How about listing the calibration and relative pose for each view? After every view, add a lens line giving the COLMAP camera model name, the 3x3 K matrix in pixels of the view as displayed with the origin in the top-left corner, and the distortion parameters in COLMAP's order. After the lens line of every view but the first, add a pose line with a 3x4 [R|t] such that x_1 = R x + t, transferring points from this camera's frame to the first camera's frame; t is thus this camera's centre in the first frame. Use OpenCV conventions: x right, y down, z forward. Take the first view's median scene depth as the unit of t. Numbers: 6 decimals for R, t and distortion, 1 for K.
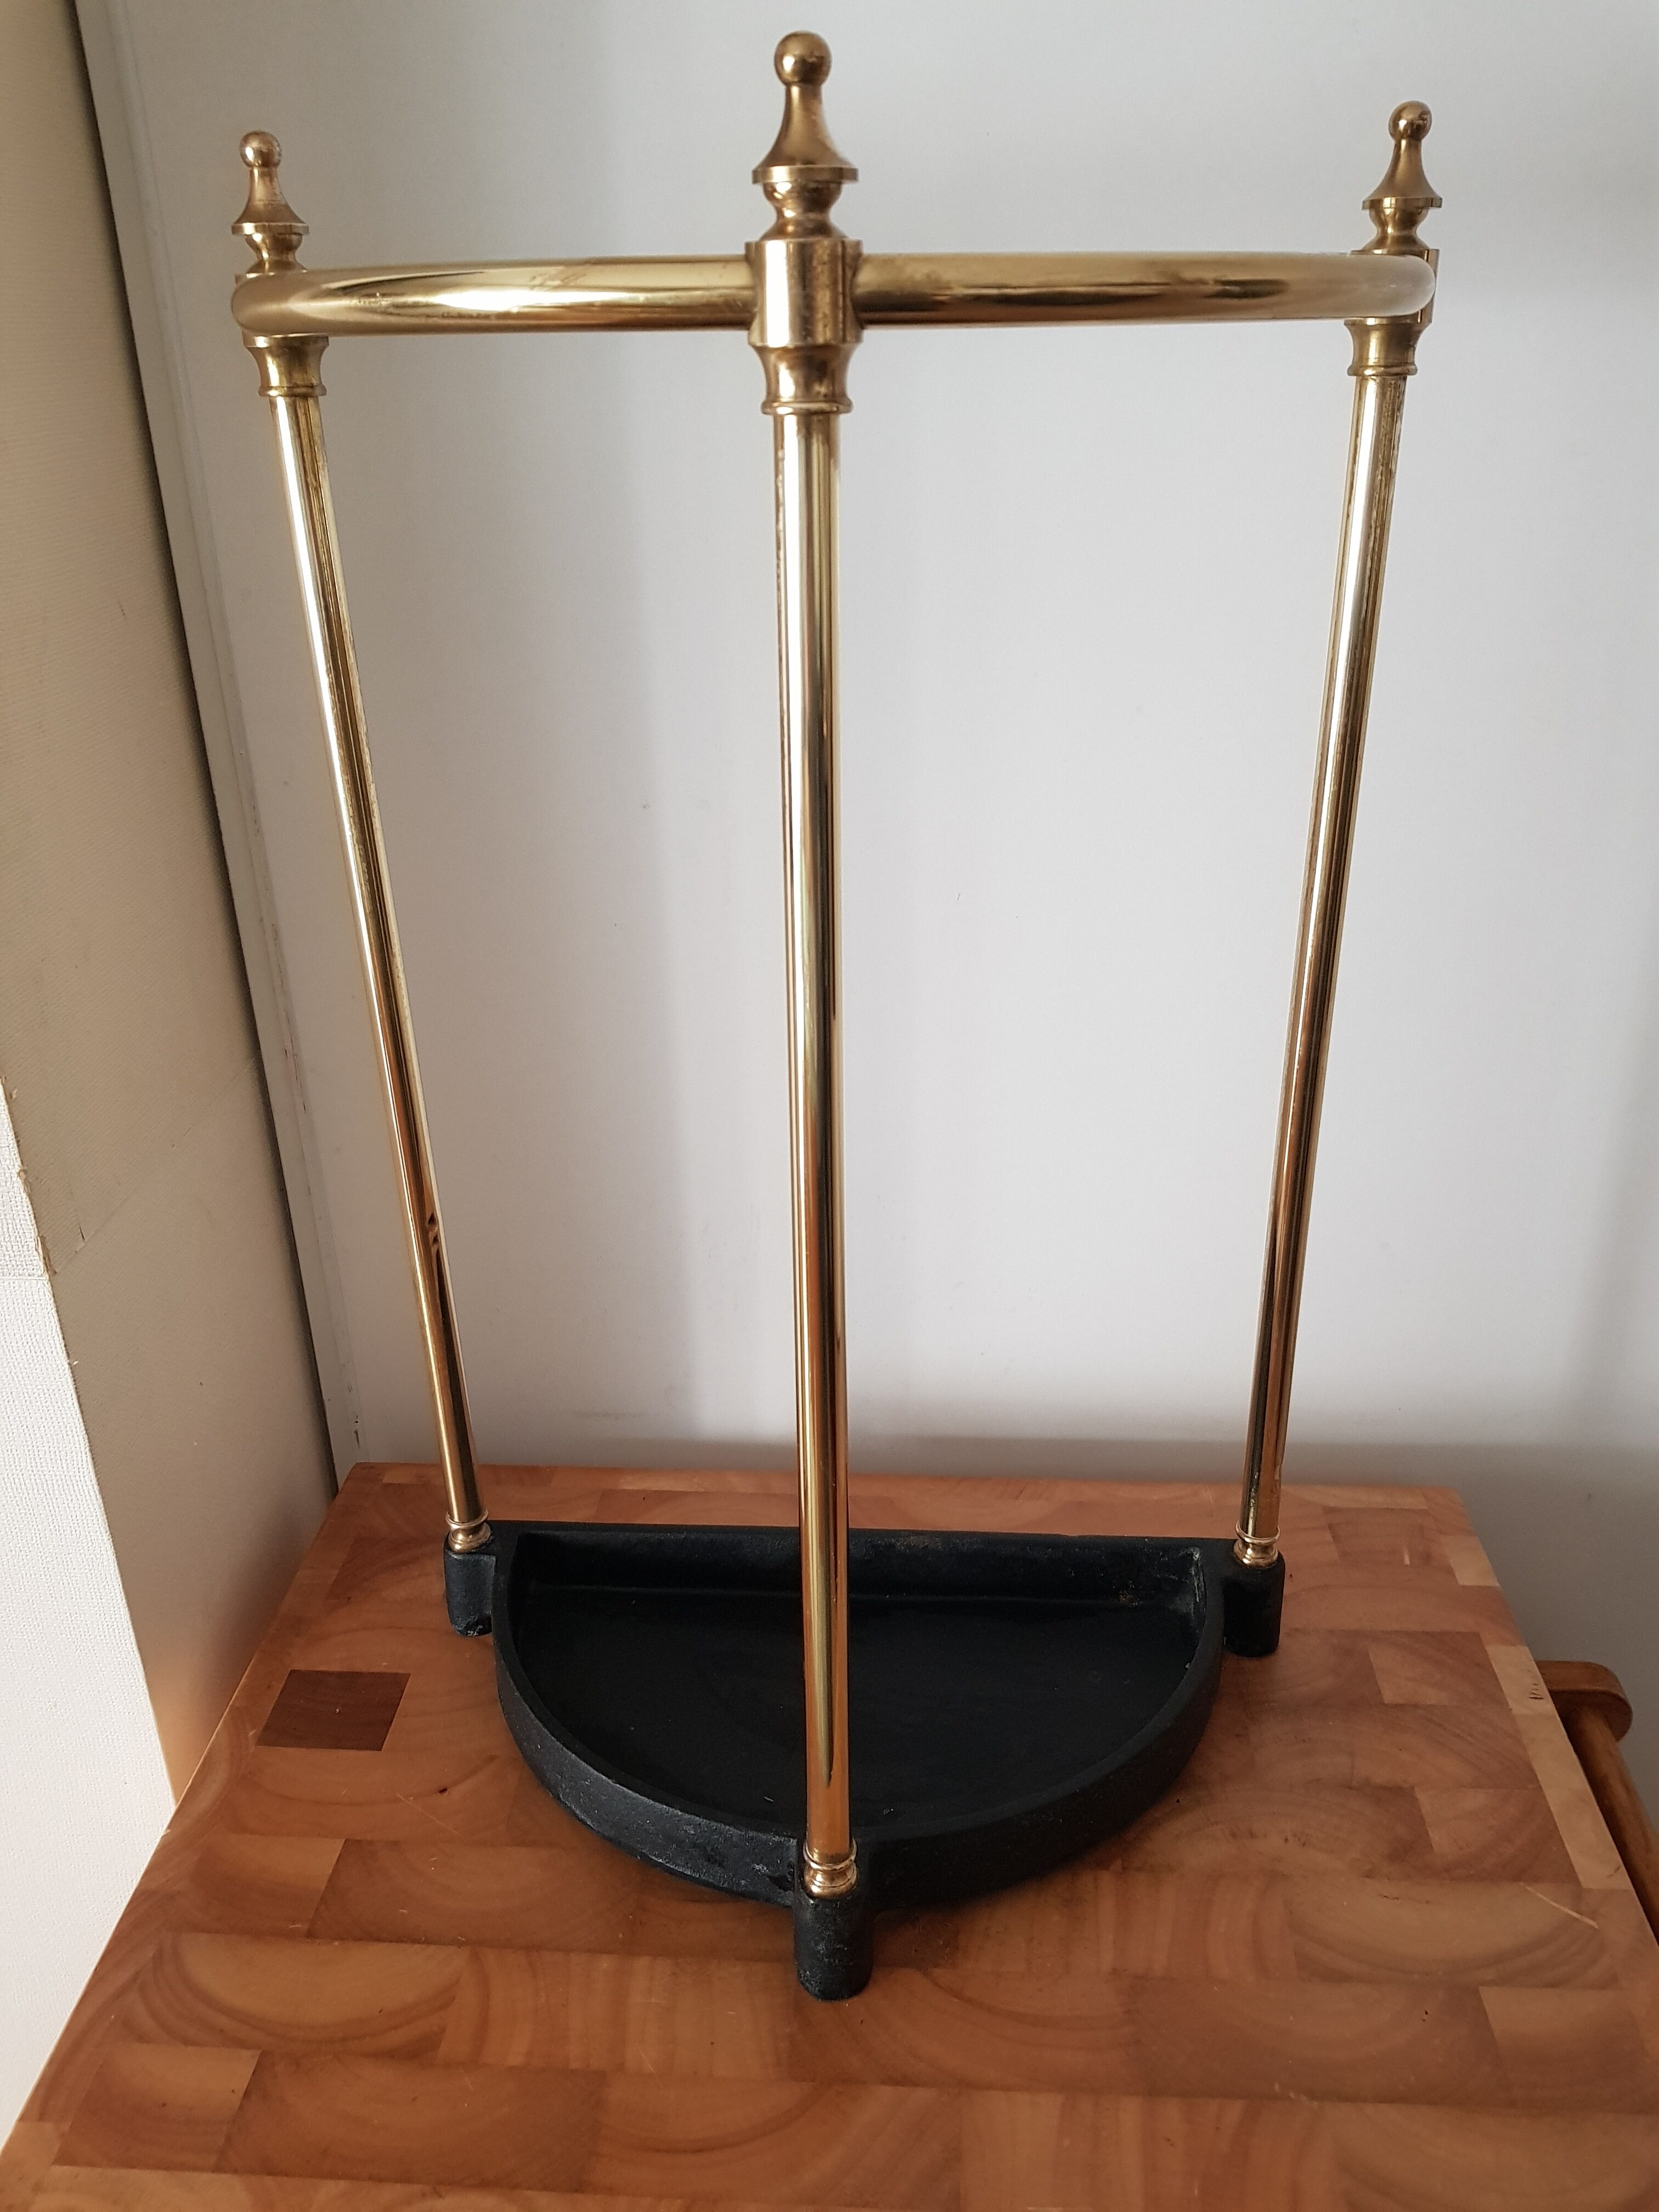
lens RADIAL K [[1701.5, 0, 827.8], [0, 1701.5, 1116.2], [0, 0, 1]] dist [0.042769, -0.111387]
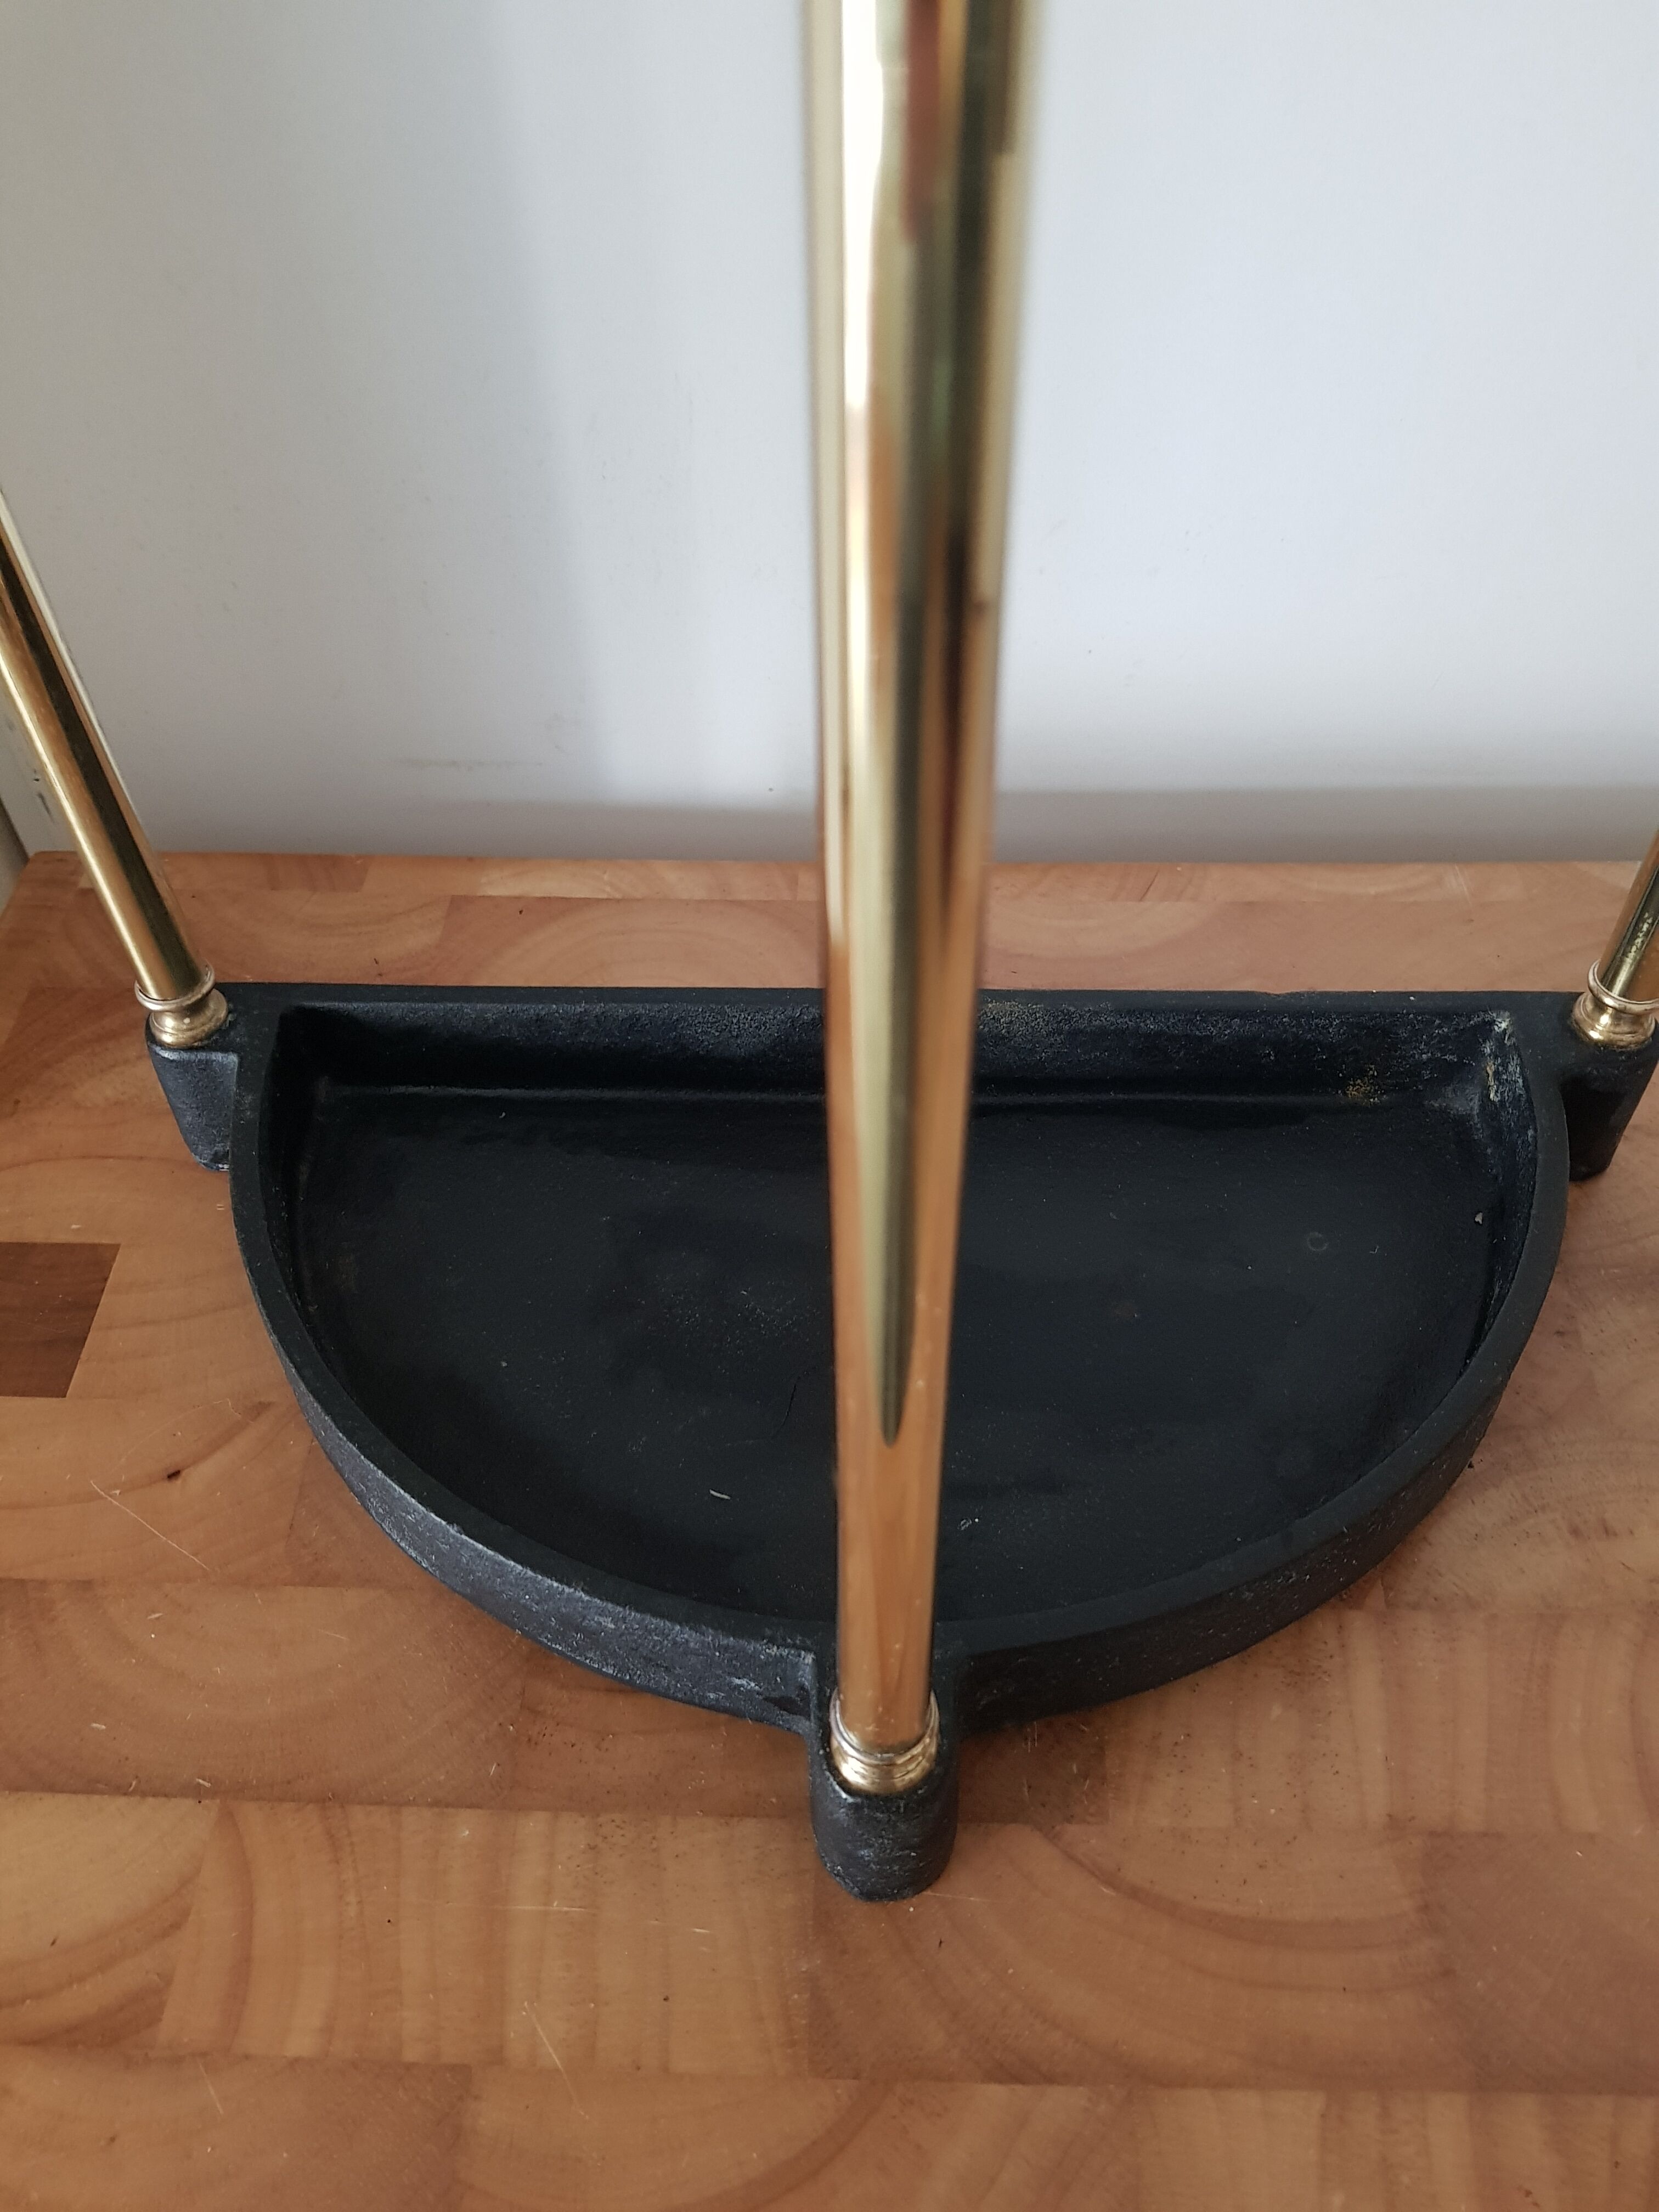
lens RADIAL K [[1715.6, 0, 843.0], [0, 1715.6, 1110.7], [0, 0, 1]] dist [0.060834, -0.123572]
pose [[0.999284, -0.025460, 0.027970, -0.018789], [0.011809, 0.912565, 0.408762, 0.059630], [-0.035931, -0.408139, 0.912212, 0.576953]]
